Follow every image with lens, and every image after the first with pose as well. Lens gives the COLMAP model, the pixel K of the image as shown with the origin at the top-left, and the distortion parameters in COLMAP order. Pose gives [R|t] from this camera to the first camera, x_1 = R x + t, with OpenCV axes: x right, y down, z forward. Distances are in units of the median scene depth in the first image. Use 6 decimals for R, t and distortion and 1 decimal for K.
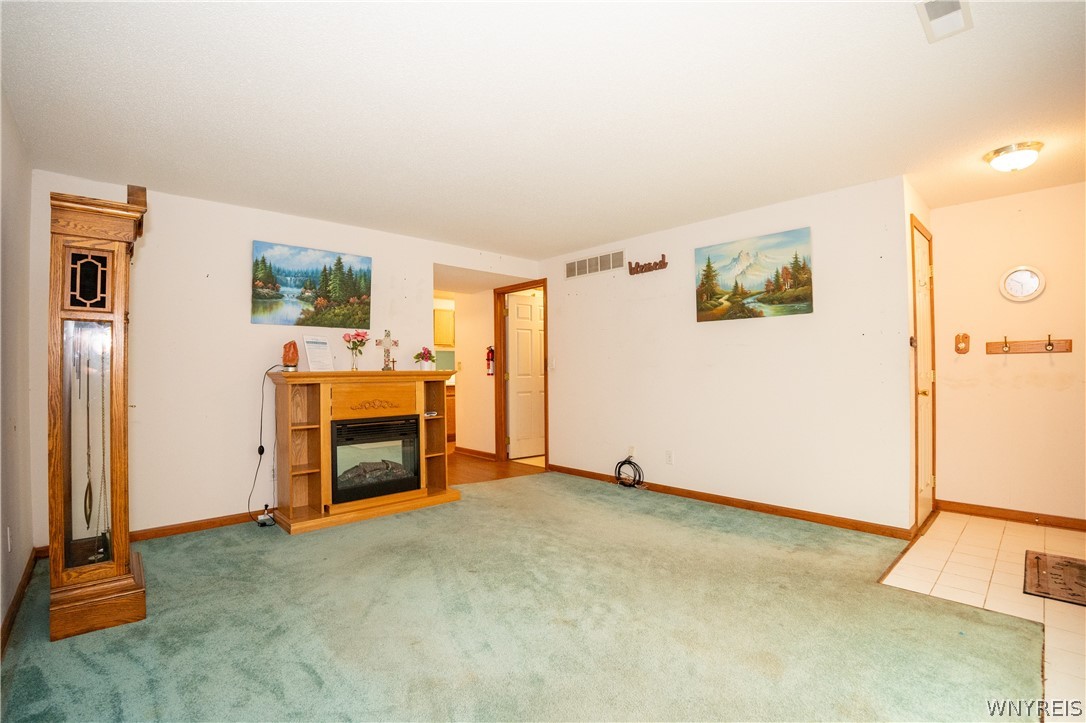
lens RADIAL K [[484.8, 0, 543.2], [0, 484.8, 366.9], [0, 0, 1]] dist [-0.029890, 0.000491]
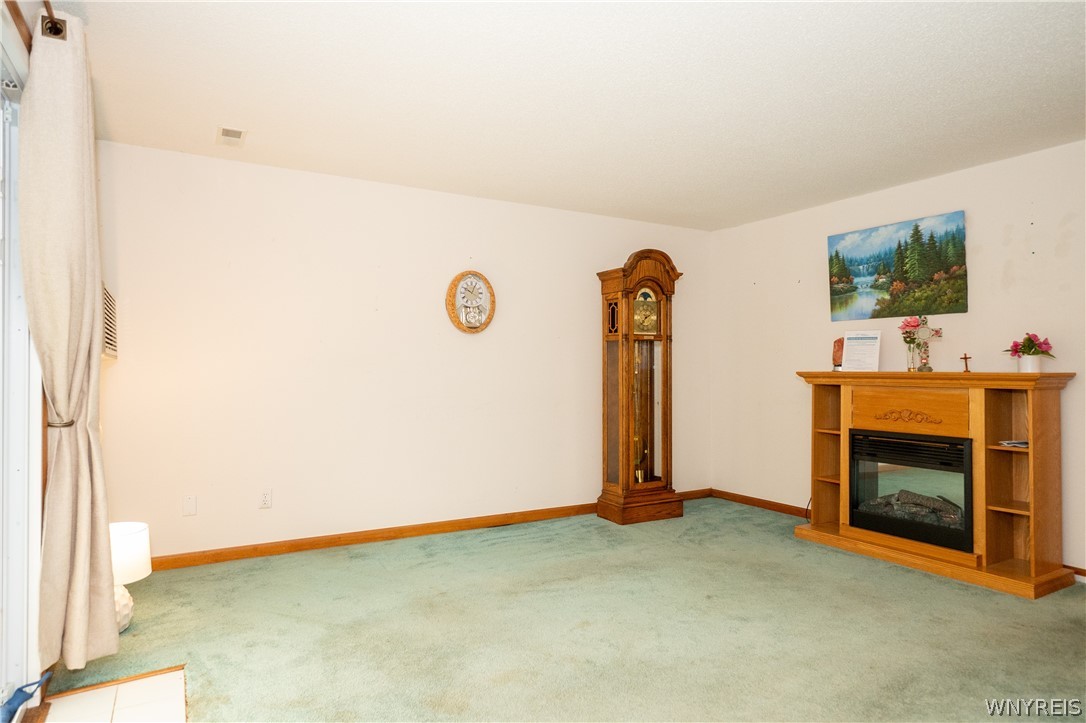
lens RADIAL K [[649.1, 0, 544.1], [0, 649.1, 359.5], [0, 0, 1]] dist [0.002582, 0.000337]
pose [[-0.175873, -0.006905, -0.984389, 0.747999], [0.007380, 0.999938, -0.008333, -0.006314], [0.984385, -0.008730, -0.175811, 0.616815]]
